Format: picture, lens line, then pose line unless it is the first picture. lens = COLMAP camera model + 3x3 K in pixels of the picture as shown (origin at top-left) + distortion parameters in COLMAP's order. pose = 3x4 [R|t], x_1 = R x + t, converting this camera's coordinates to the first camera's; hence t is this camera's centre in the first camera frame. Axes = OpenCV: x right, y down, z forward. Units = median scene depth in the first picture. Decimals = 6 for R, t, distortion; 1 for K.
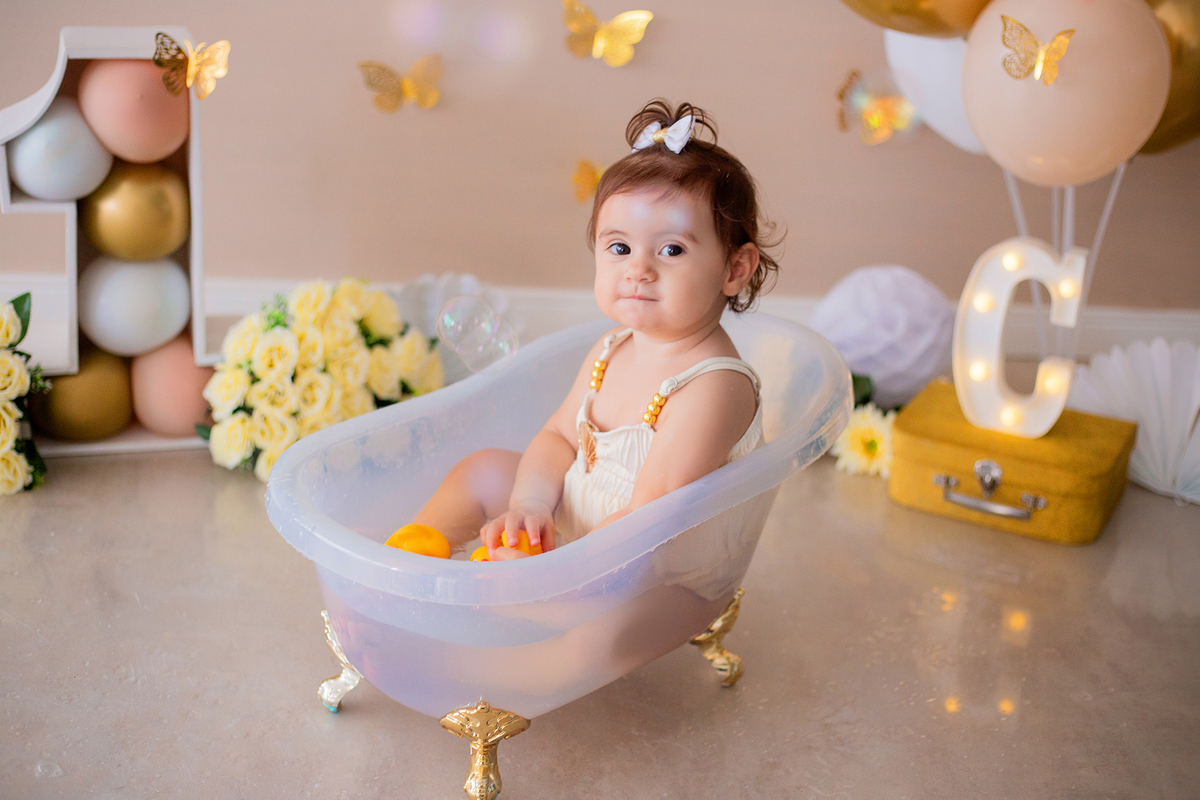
lens RADIAL K [[1771.9, 0, 603.3], [0, 1771.9, 398.2], [0, 0, 1]] dist [-0.098602, -0.108409]
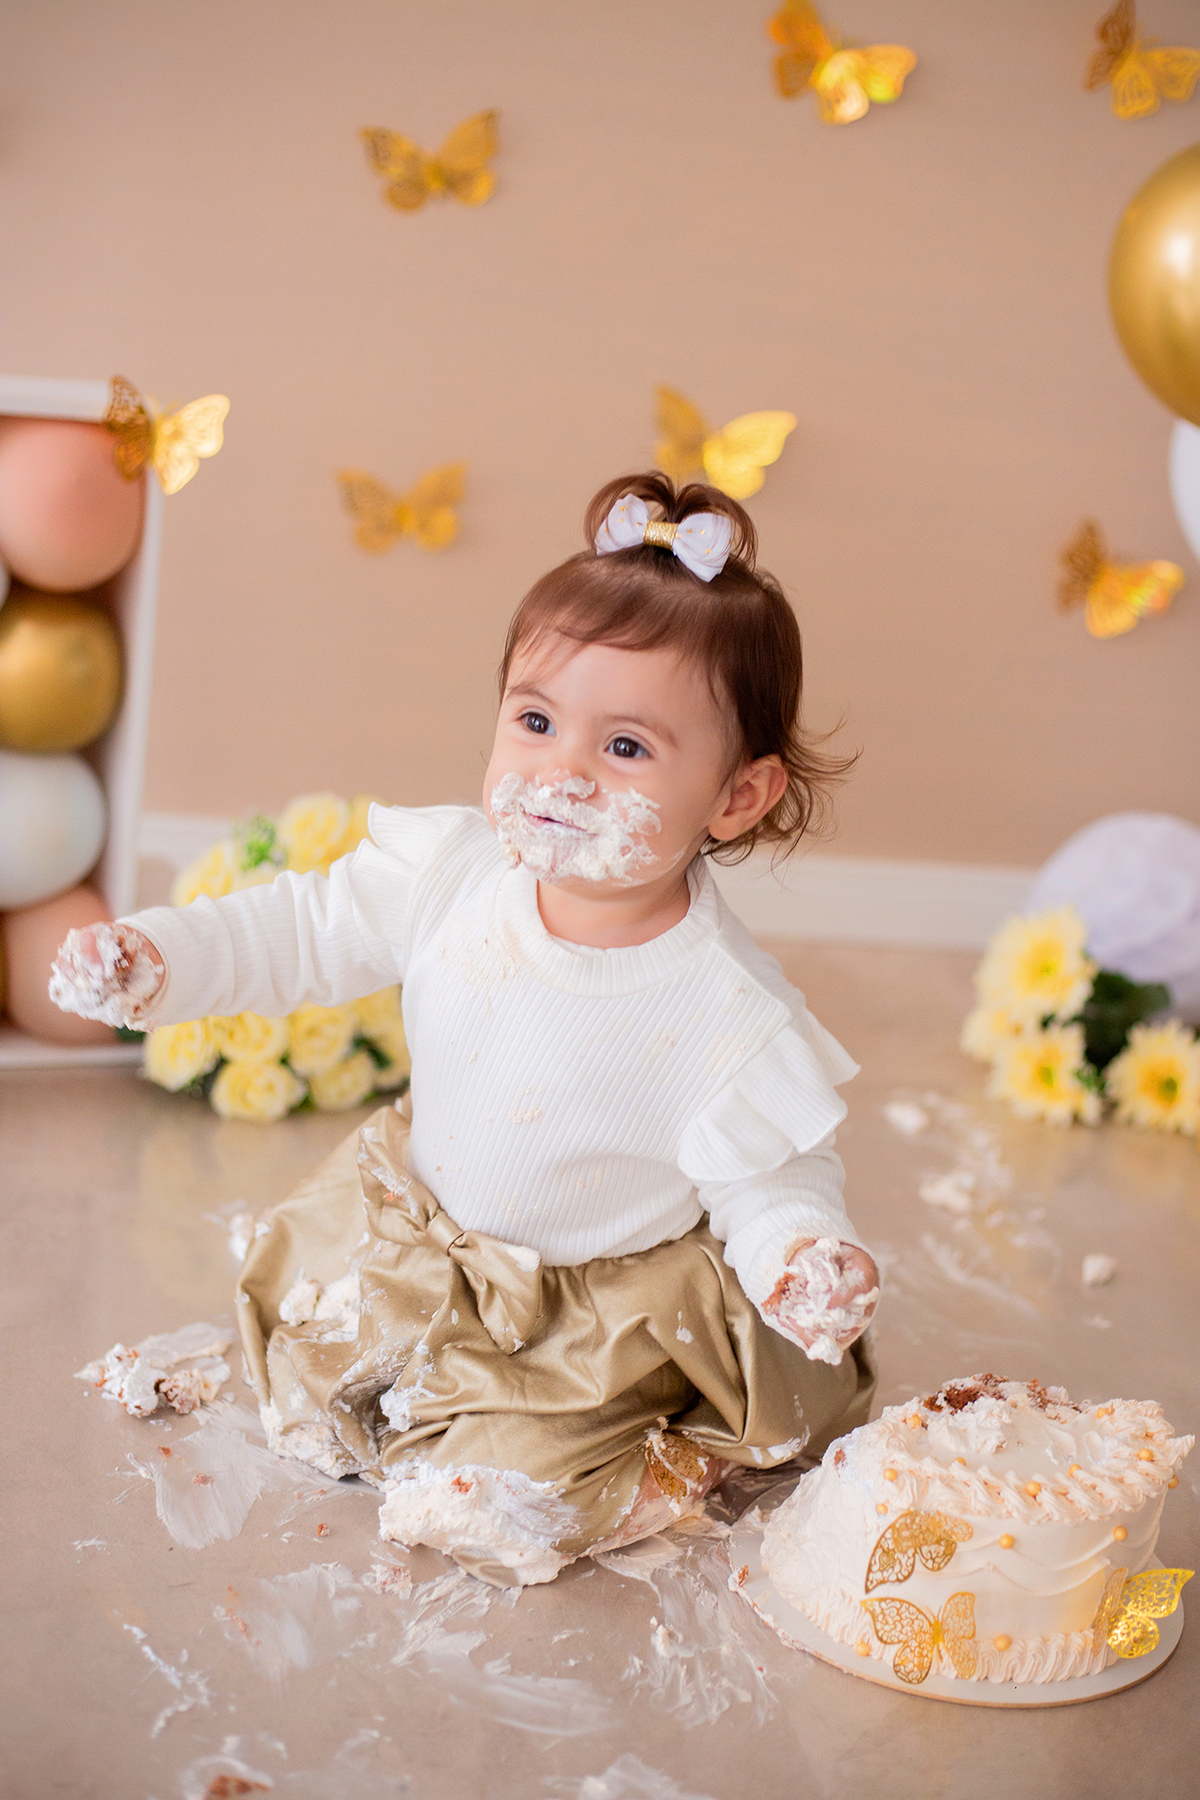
lens RADIAL K [[2657.9, 0, 626.0], [0, 2657.9, 910.6], [0, 0, 1]] dist [-0.098602, -0.108409]
pose [[0.990192, 0.026779, 0.137124, -0.190559], [-0.015758, 0.996602, -0.080840, 0.049349], [-0.138823, 0.077887, 0.987250, 0.067753]]
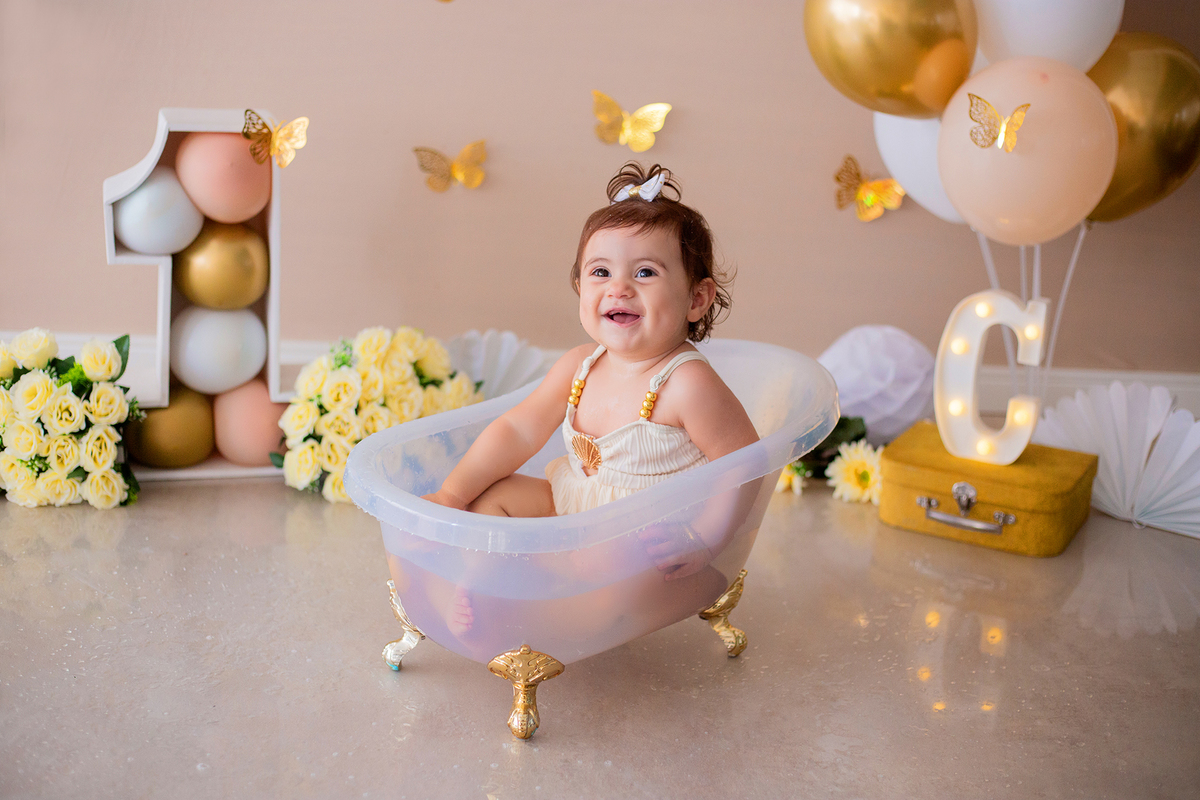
lens RADIAL K [[1771.9, 0, 603.3], [0, 1771.9, 398.2], [0, 0, 1]] dist [-0.098602, -0.108409]
pose [[0.999895, 0.003598, -0.014060, 0.000480], [-0.004738, 0.996631, -0.081880, 0.074890], [0.013718, 0.081938, 0.996543, -0.144480]]
